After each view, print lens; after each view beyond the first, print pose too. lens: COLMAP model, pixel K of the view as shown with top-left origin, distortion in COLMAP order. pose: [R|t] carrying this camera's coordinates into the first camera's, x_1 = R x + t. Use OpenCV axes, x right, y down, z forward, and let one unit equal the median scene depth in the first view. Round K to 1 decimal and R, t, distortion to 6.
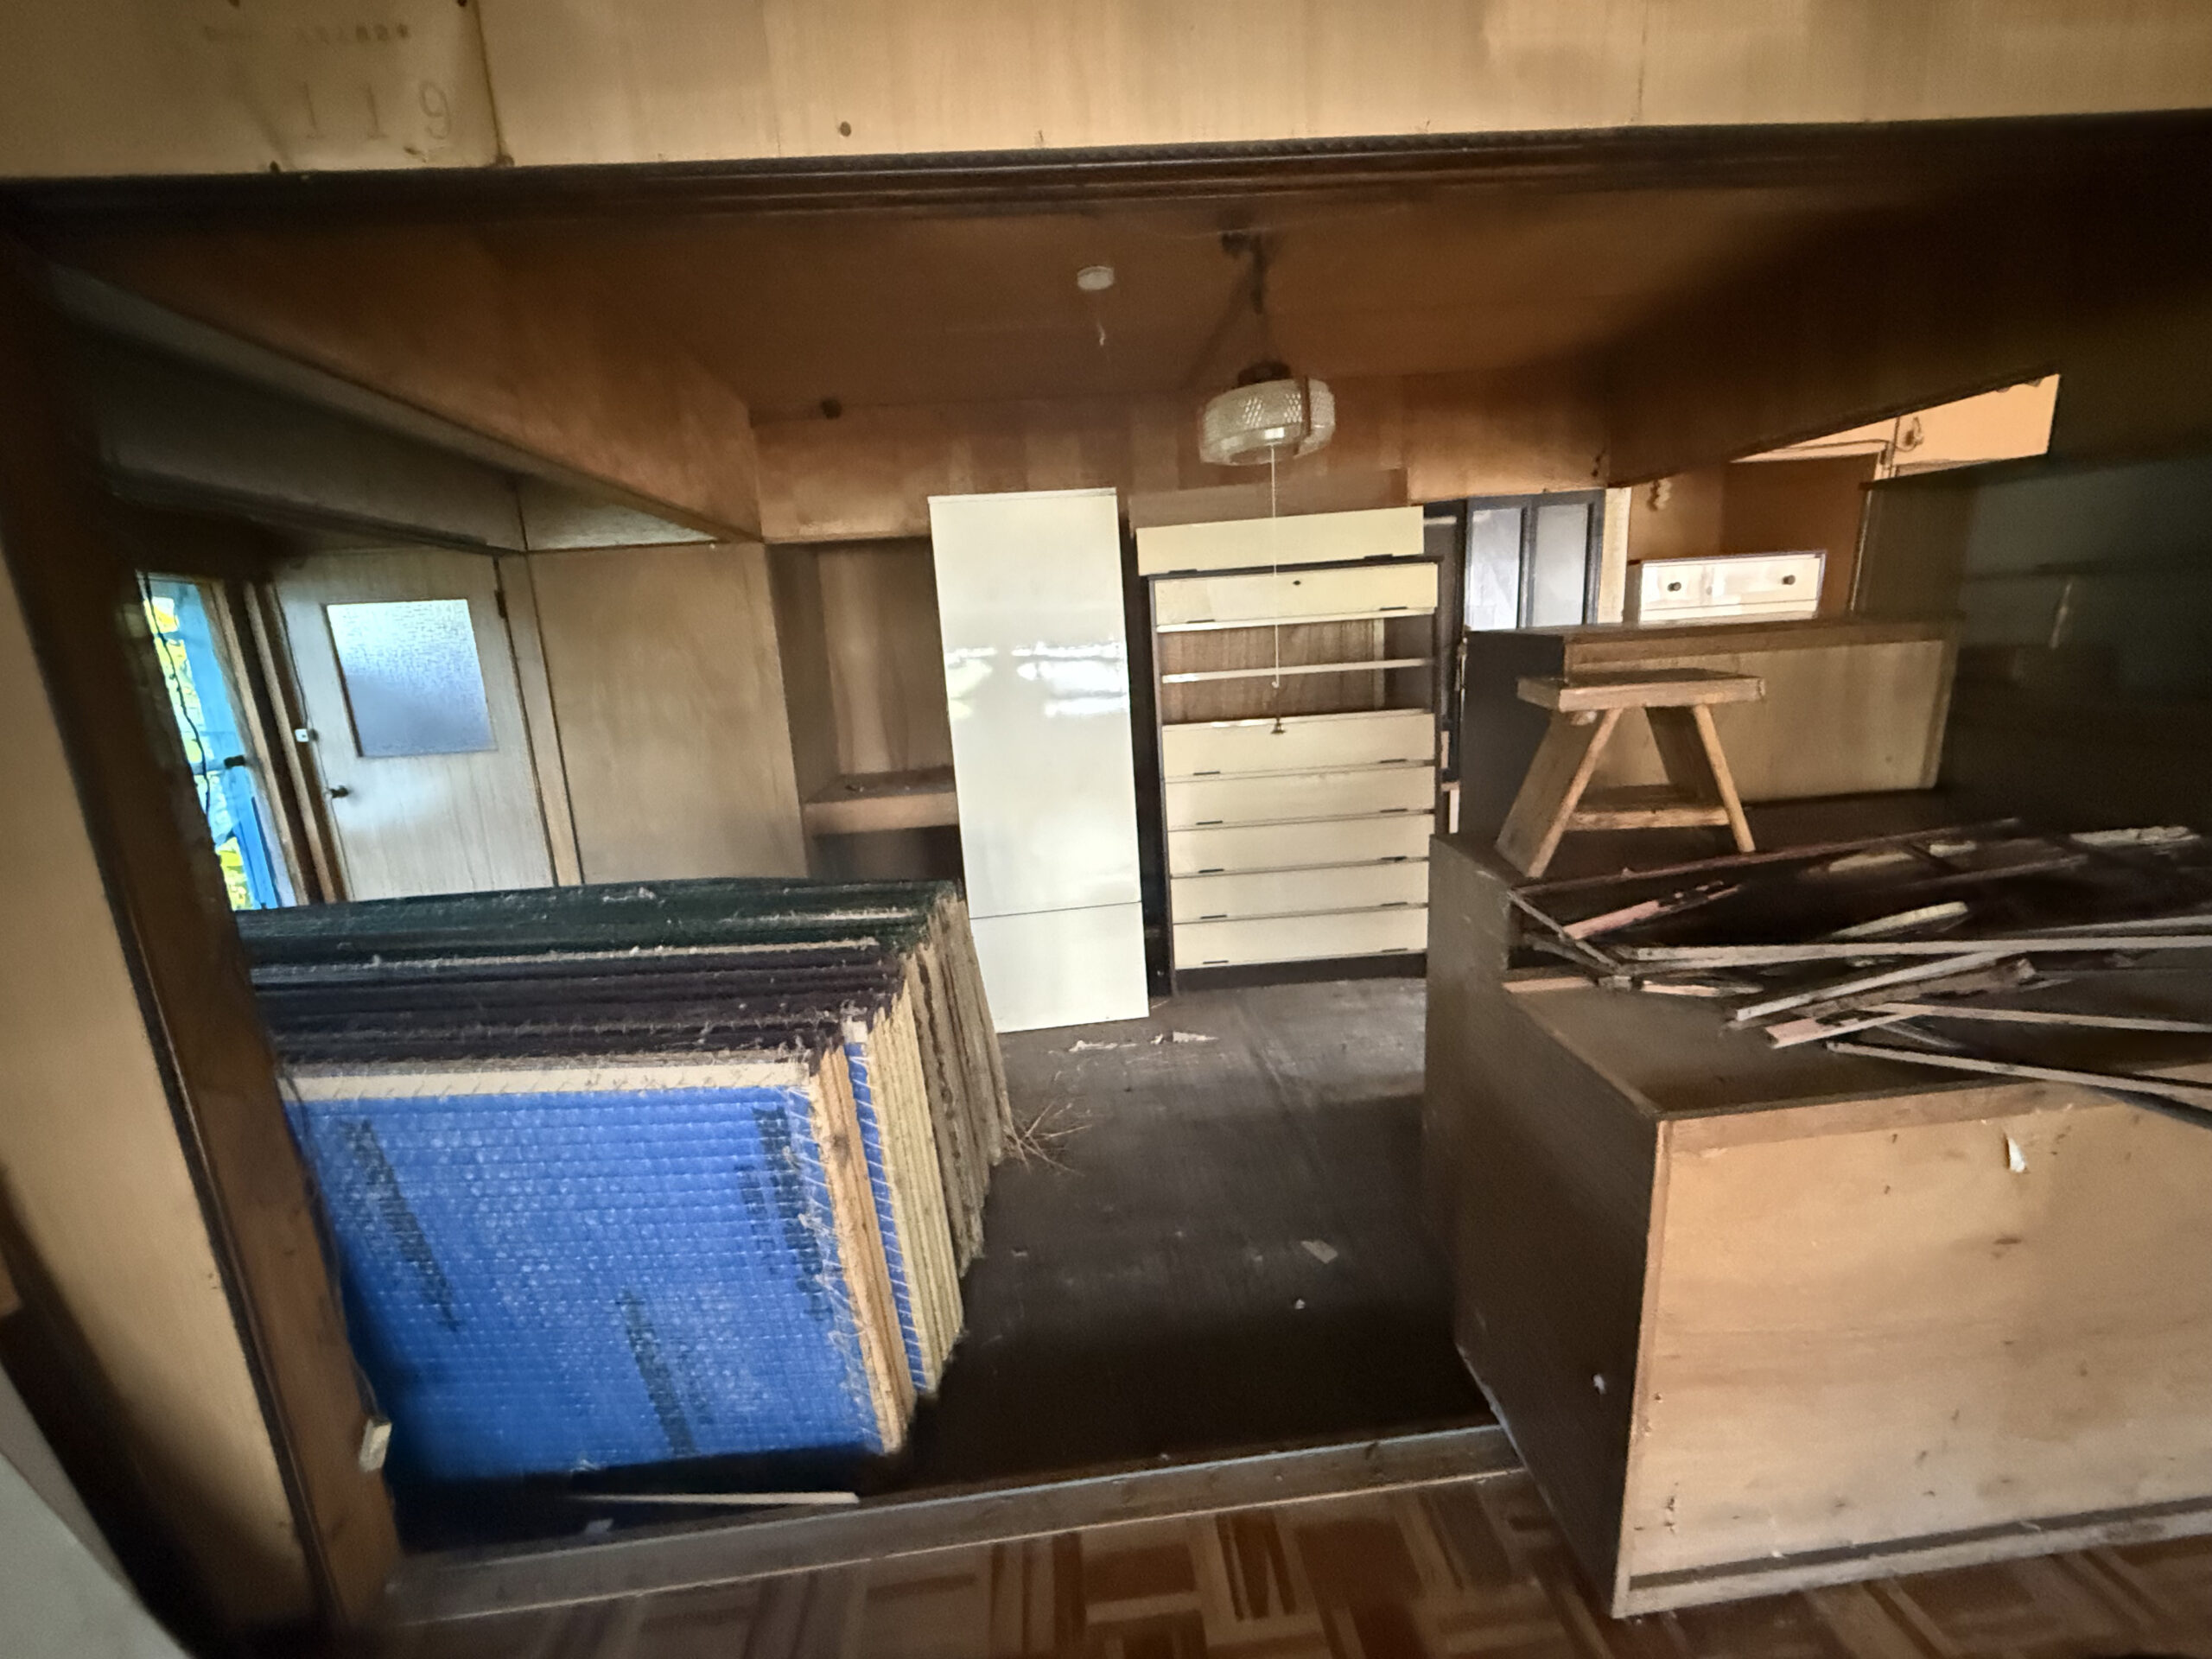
lens RADIAL K [[877.2, 0, 1100.0], [0, 877.2, 831.0], [0, 0, 1]] dist [-0.000938, 0.000099]
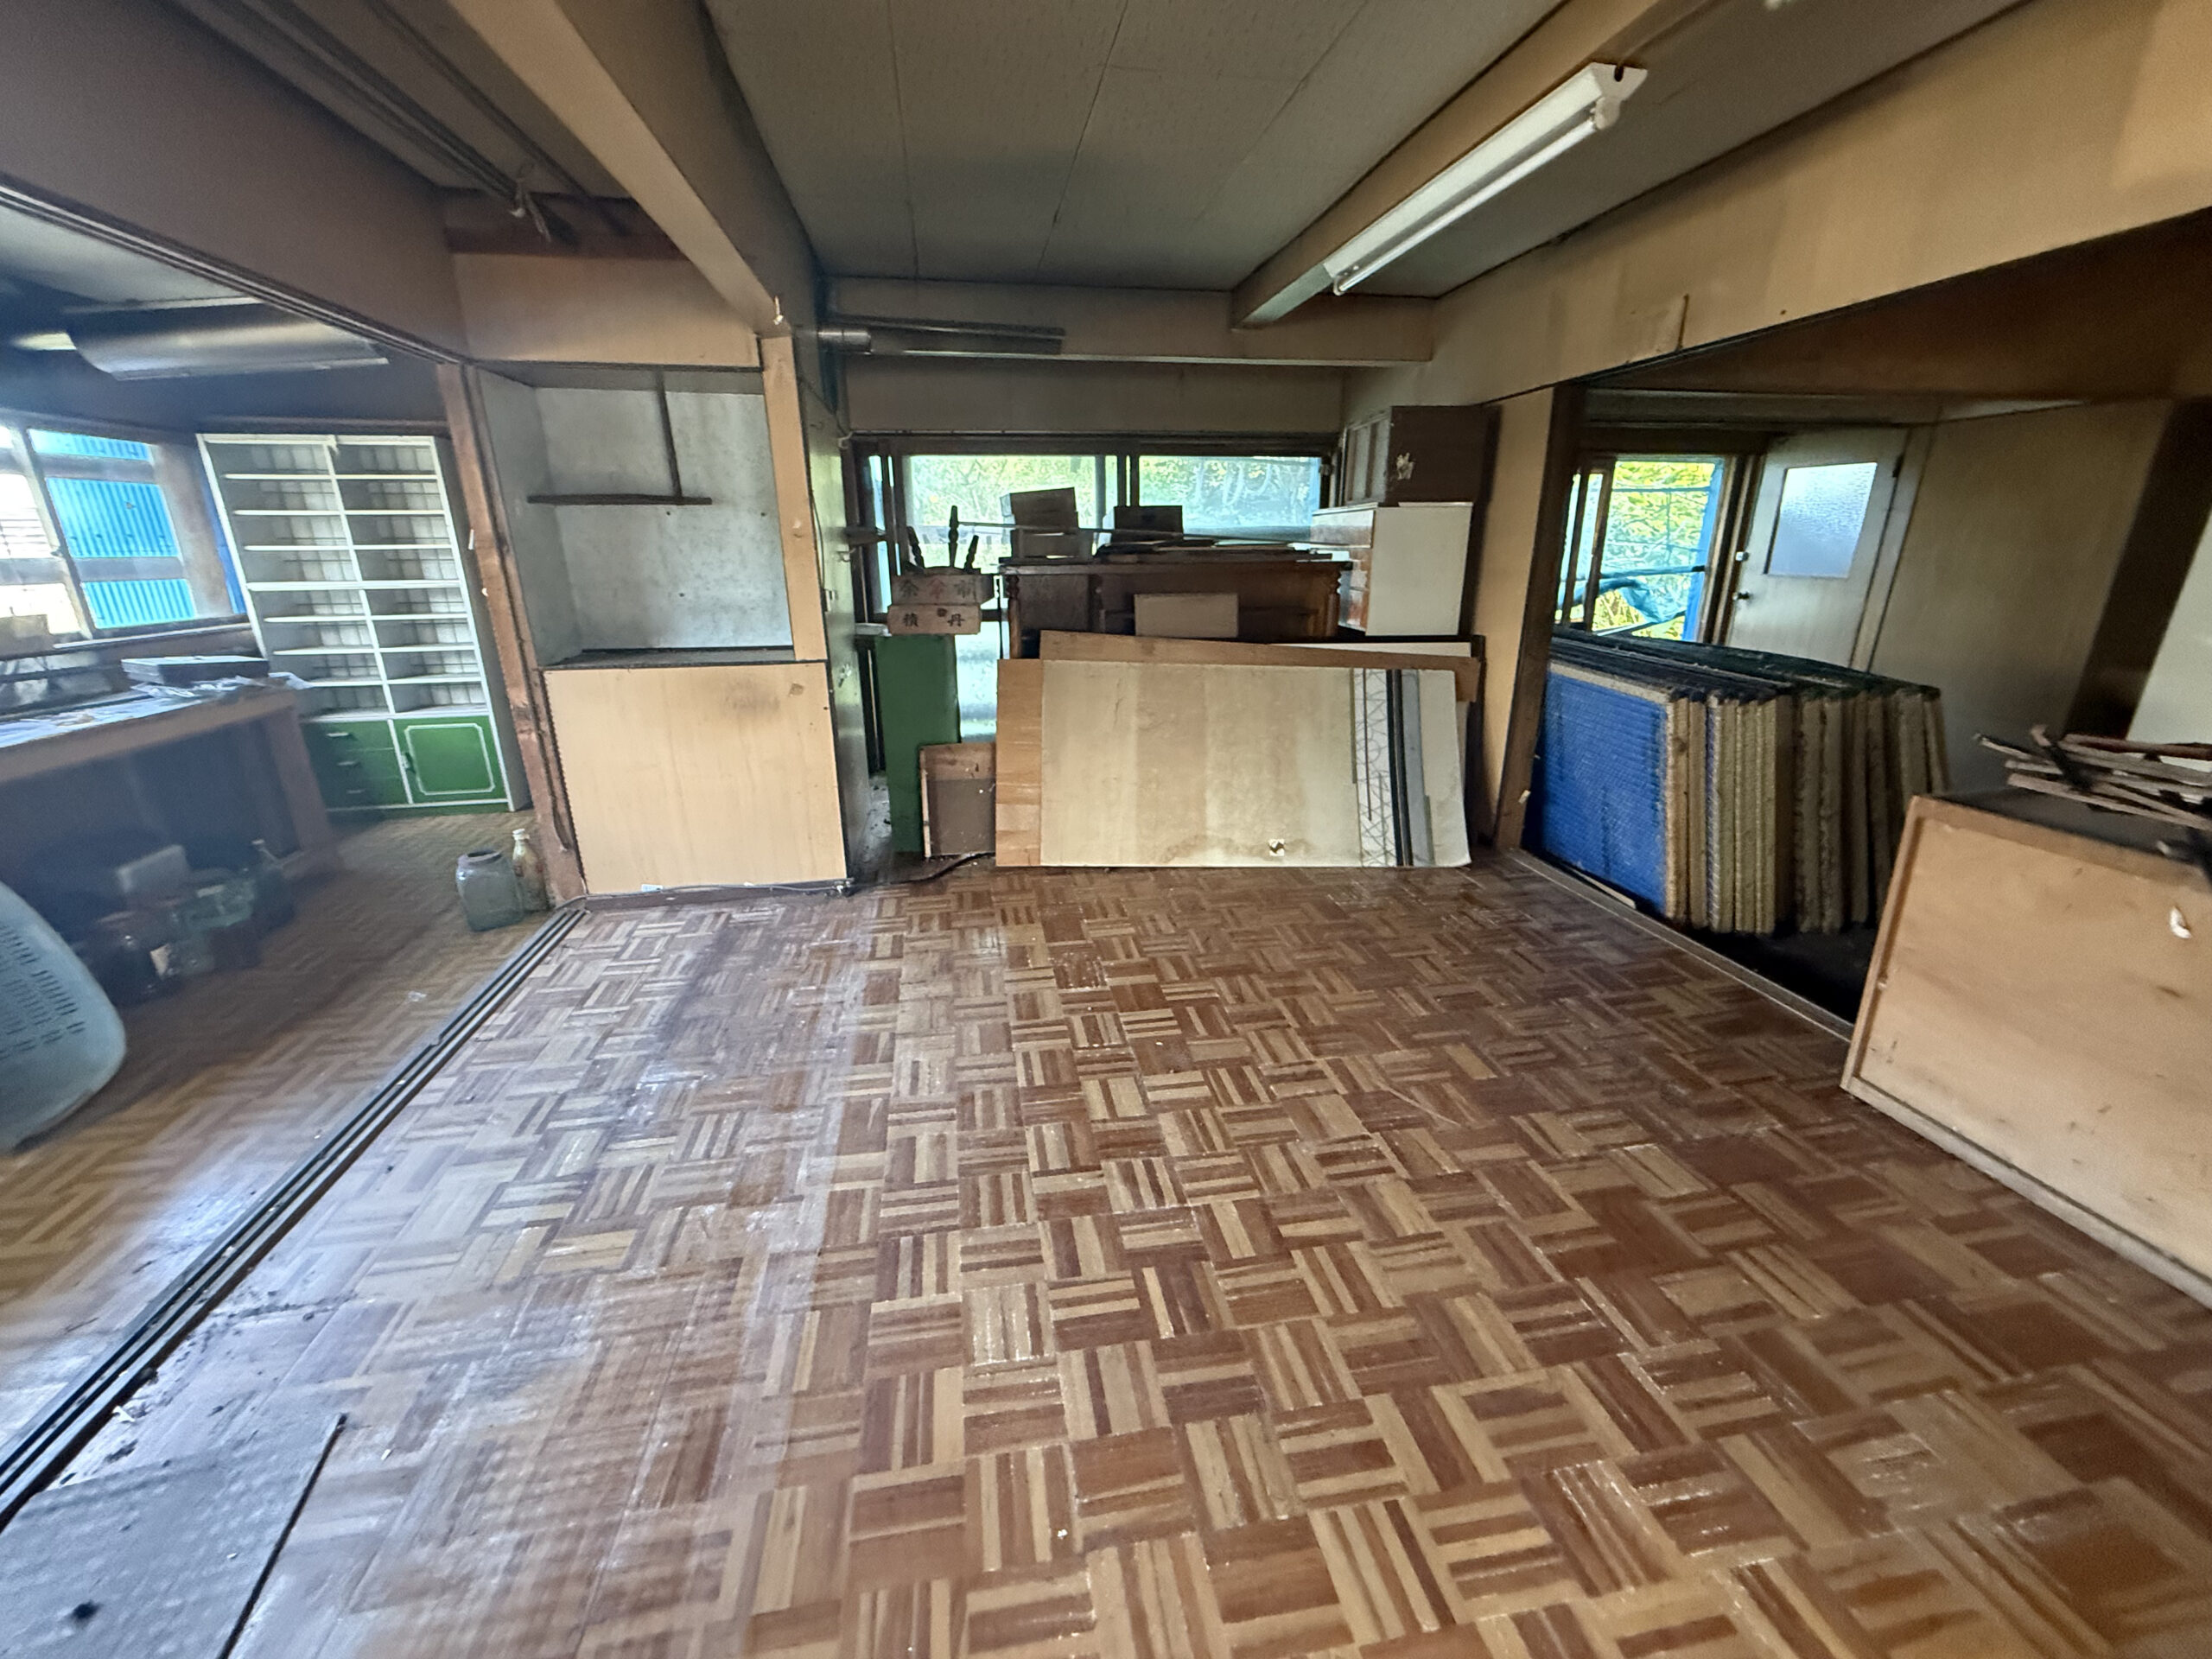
lens RADIAL K [[877.2, 0, 1100.0], [0, 877.2, 831.0], [0, 0, 1]] dist [-0.000938, 0.000099]
pose [[0.087852, 0.369936, -0.924894, 1.707159], [-0.198151, 0.916419, 0.347725, 0.062505], [0.976227, 0.152720, 0.153812, -0.777335]]
